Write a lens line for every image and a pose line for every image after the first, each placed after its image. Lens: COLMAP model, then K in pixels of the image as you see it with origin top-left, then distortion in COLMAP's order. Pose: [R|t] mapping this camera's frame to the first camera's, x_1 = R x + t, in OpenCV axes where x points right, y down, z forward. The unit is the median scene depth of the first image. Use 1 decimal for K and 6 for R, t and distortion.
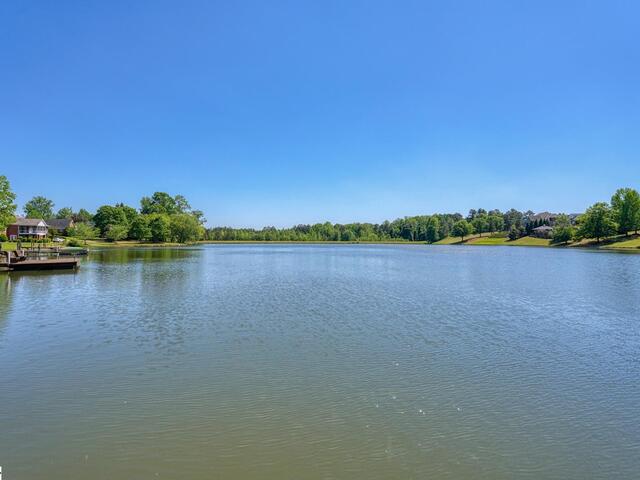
lens RADIAL K [[318.4, 0, 317.3], [0, 318.4, 242.1], [0, 0, 1]] dist [-0.015552, 0.005904]
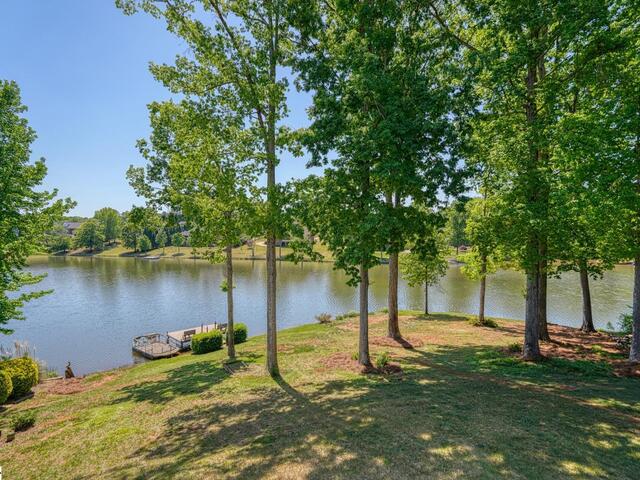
lens RADIAL K [[353.1, 0, 318.2], [0, 353.1, 240.9], [0, 0, 1]] dist [-0.012538, 0.006178]
pose [[0.228719, -0.023815, 0.973201, -0.223805], [0.004183, 0.999716, 0.023480, -0.063094], [-0.973483, -0.001299, 0.228754, -0.160497]]
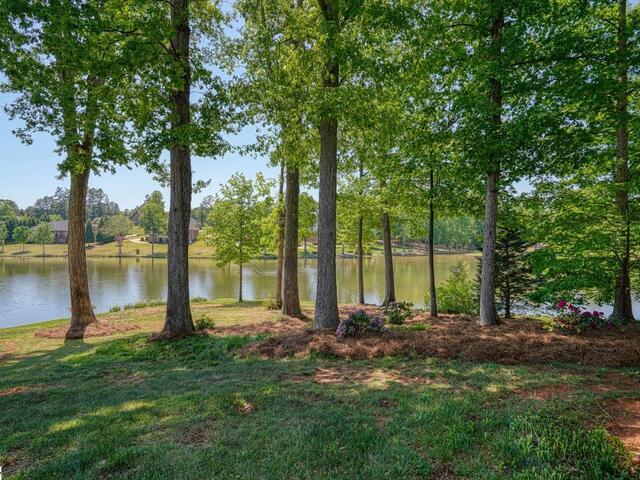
lens RADIAL K [[353.1, 0, 317.7], [0, 353.1, 241.0], [0, 0, 1]] dist [-0.012538, 0.006178]
pose [[-0.008694, -0.012334, 0.999886, -0.152360], [-0.002188, 0.999922, 0.012315, -0.037110], [-0.999960, -0.002081, -0.008720, -0.235917]]
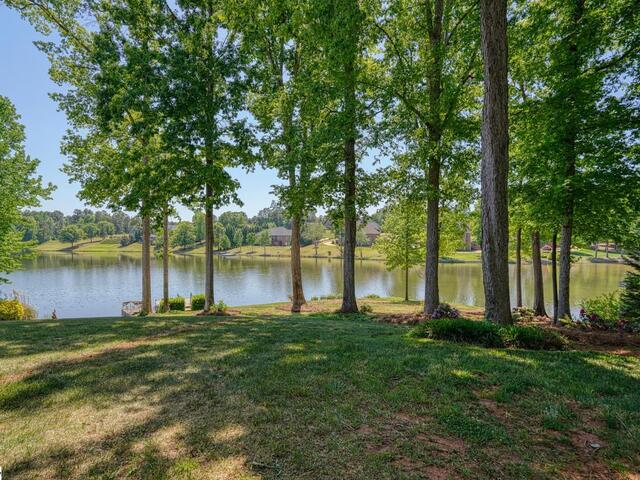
lens RADIAL K [[353.1, 0, 318.6], [0, 353.1, 239.3], [0, 0, 1]] dist [-0.012538, 0.006178]
pose [[0.475079, -0.006119, 0.879922, -0.200670], [0.004707, 0.999979, 0.004413, -0.044400], [-0.879930, 0.002045, 0.475098, -0.260518]]
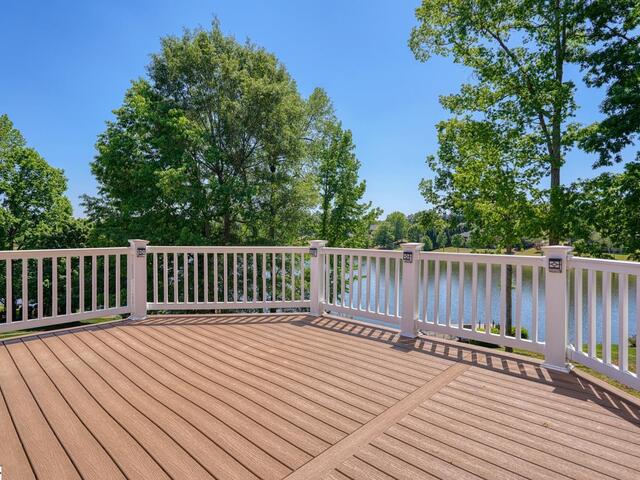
lens RADIAL K [[353.1, 0, 319.4], [0, 353.1, 239.9], [0, 0, 1]] dist [-0.012538, 0.006178]
pose [[0.831721, -0.008017, 0.555136, -0.244903], [-0.001424, 0.999862, 0.016573, -0.063008], [-0.555192, -0.014574, 0.831595, -0.173732]]
